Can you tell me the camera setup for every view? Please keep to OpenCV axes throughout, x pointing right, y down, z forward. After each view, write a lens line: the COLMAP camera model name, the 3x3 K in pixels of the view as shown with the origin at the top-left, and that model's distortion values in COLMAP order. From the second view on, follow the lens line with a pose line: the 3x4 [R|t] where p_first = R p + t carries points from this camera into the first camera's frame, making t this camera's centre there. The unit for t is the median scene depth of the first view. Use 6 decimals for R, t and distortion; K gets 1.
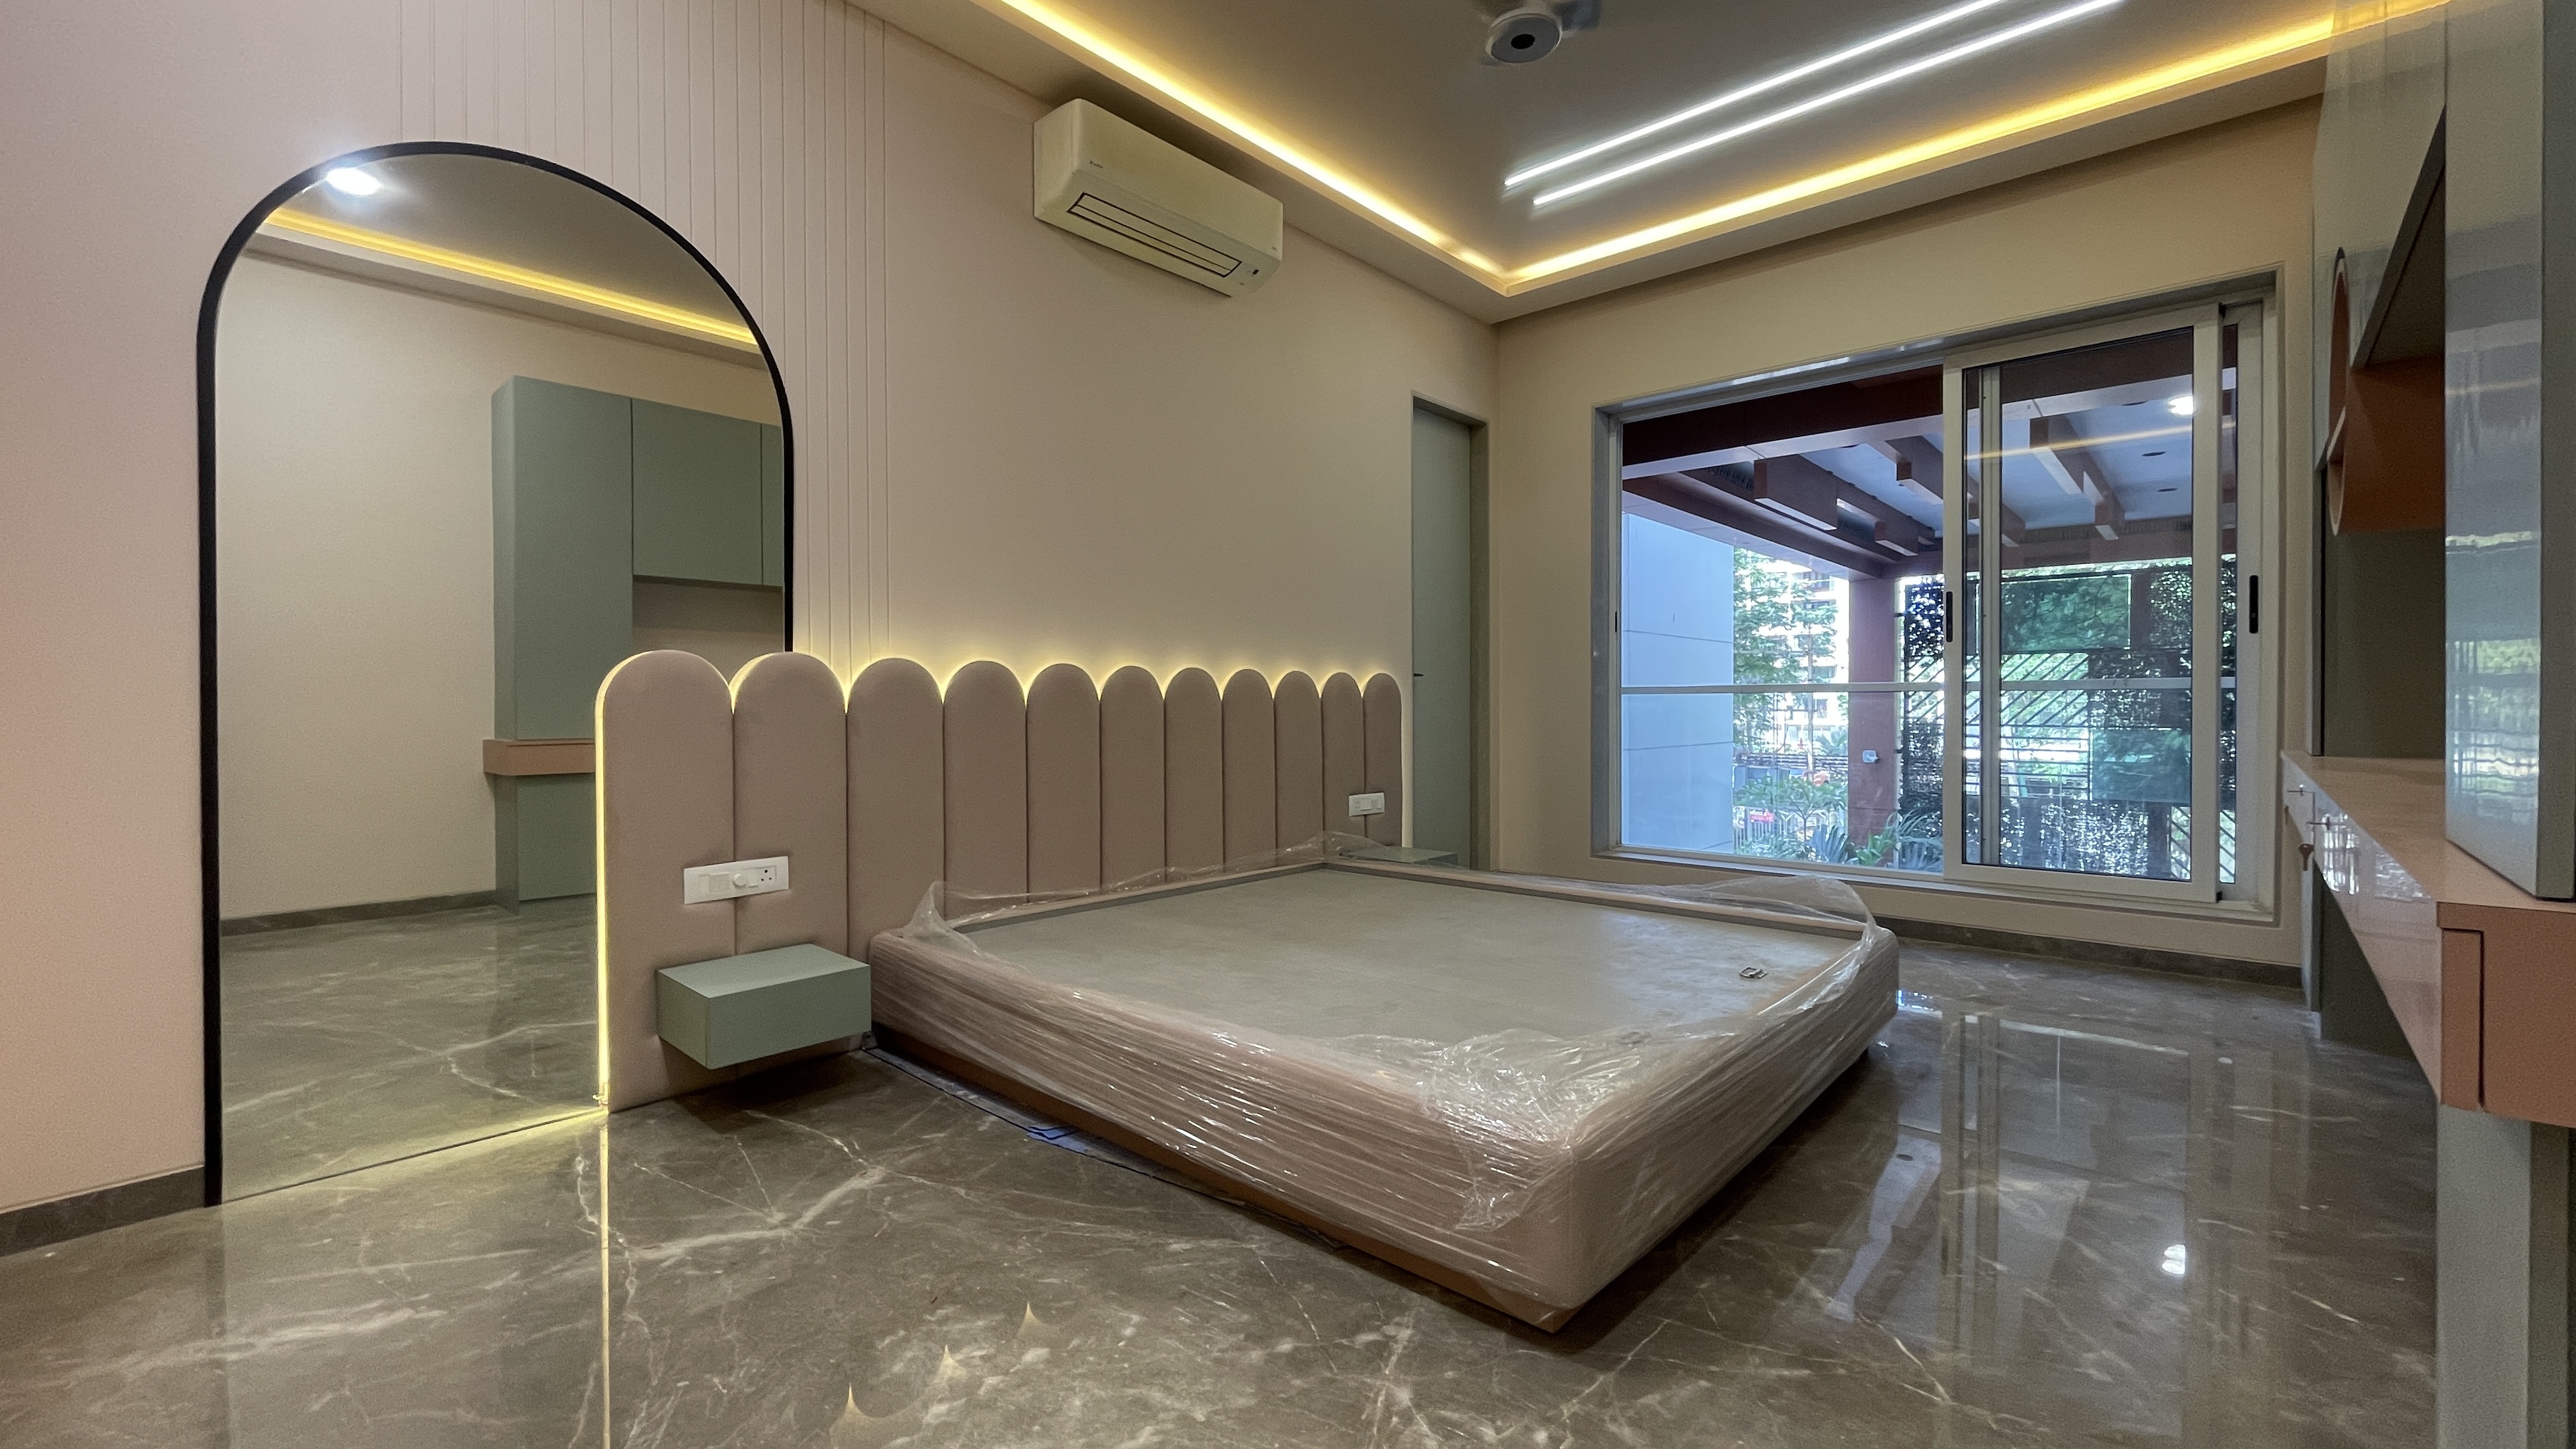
lens RADIAL K [[1050.9, 0, 1290.3], [0, 1050.9, 710.1], [0, 0, 1]] dist [-0.003512, 0.000672]
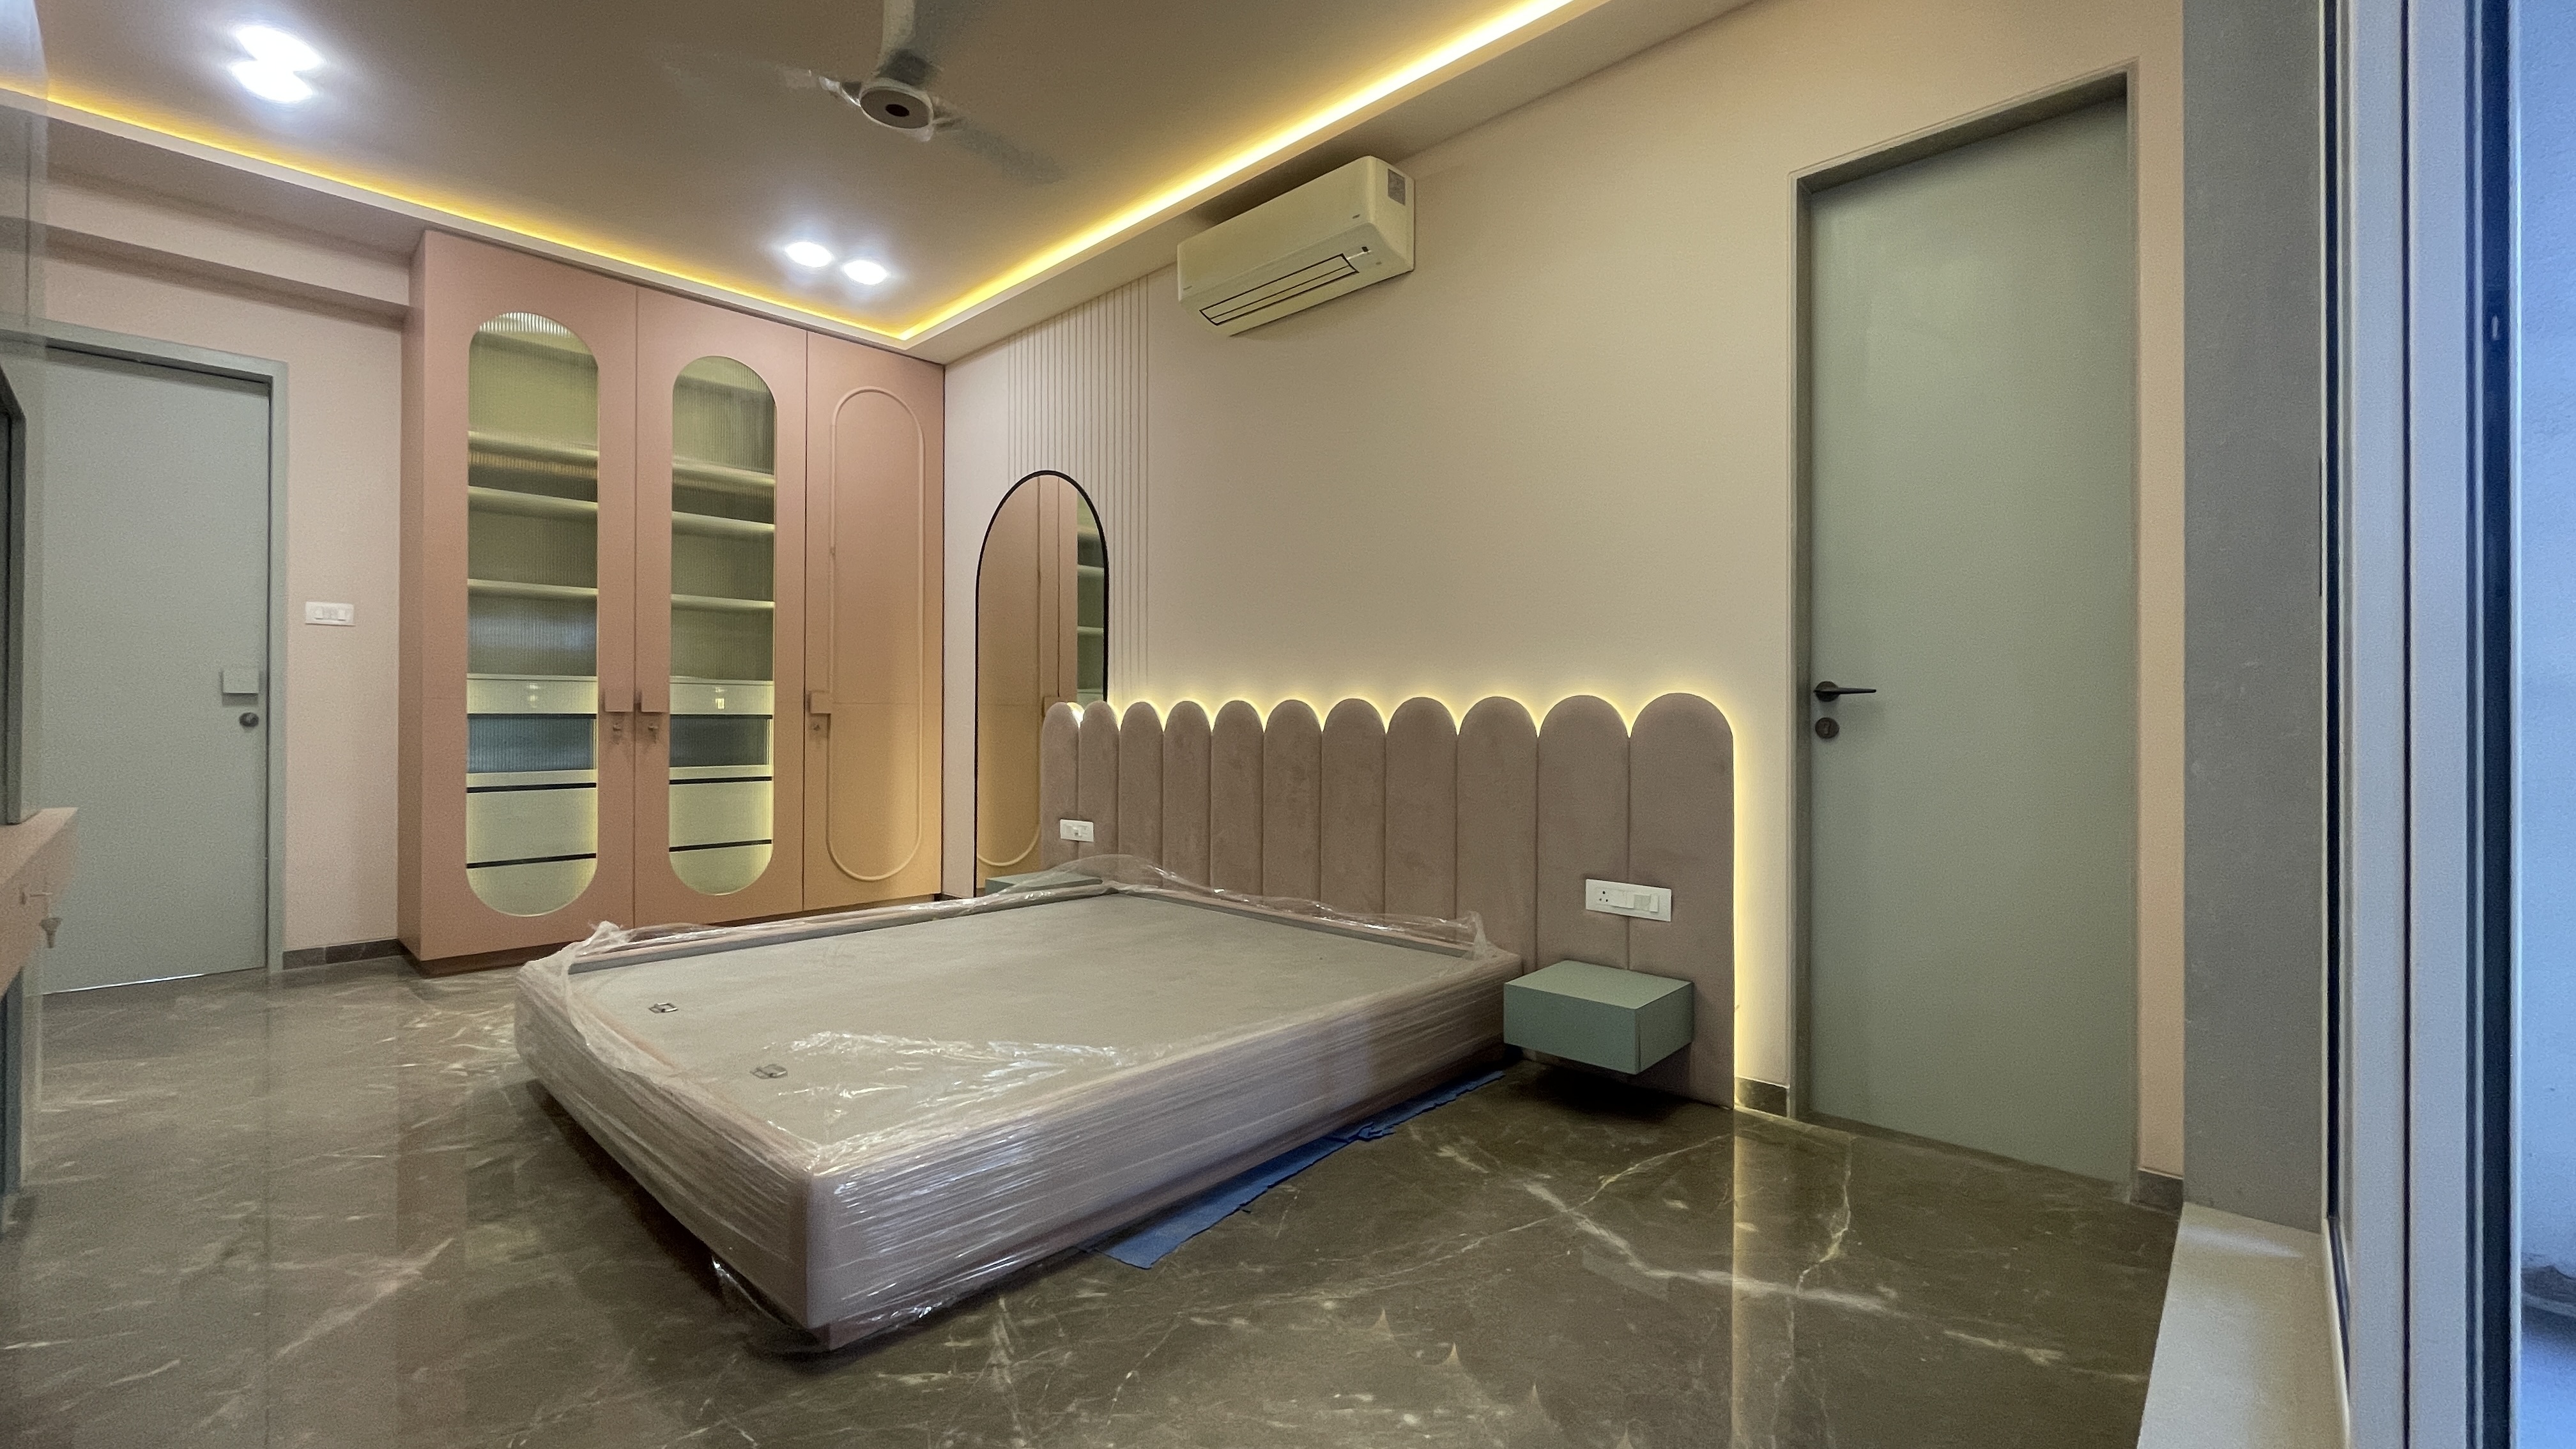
lens RADIAL K [[1050.9, 0, 1290.4], [0, 1050.9, 724.4], [0, 0, 1]] dist [-0.003512, 0.000672]
pose [[-0.020006, -0.008199, -0.999766, 0.948335], [-0.024316, 0.999675, -0.007712, -0.008602], [0.999504, 0.024156, -0.020199, 1.077770]]
